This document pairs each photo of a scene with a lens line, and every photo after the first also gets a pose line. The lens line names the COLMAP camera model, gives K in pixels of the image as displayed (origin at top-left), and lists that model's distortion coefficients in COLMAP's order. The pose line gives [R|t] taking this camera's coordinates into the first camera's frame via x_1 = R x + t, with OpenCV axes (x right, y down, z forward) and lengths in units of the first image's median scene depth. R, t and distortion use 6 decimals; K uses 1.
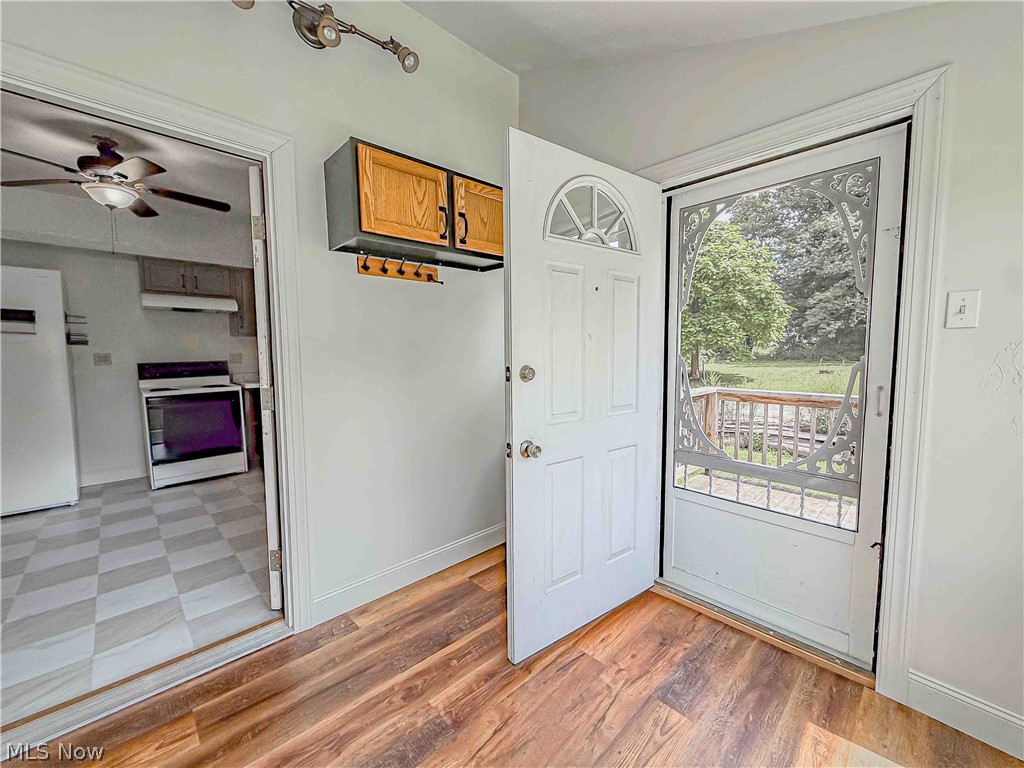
lens RADIAL K [[409.9, 0, 508.3], [0, 409.9, 383.8], [0, 0, 1]] dist [0.001974, 0.000099]
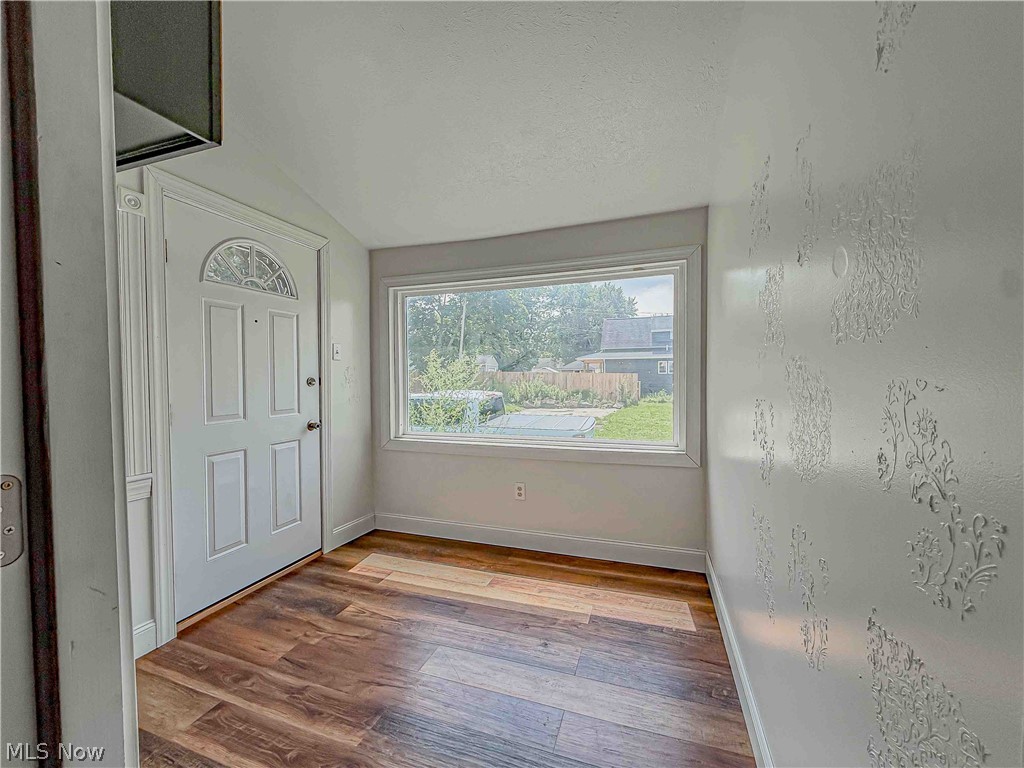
lens RADIAL K [[409.9, 0, 508.3], [0, 409.9, 383.8], [0, 0, 1]] dist [0.001974, 0.000099]
pose [[-0.453128, -0.008890, 0.891401, -1.144432], [0.074964, 0.996028, 0.048040, -0.055681], [-0.888288, 0.088591, -0.450662, 1.018932]]
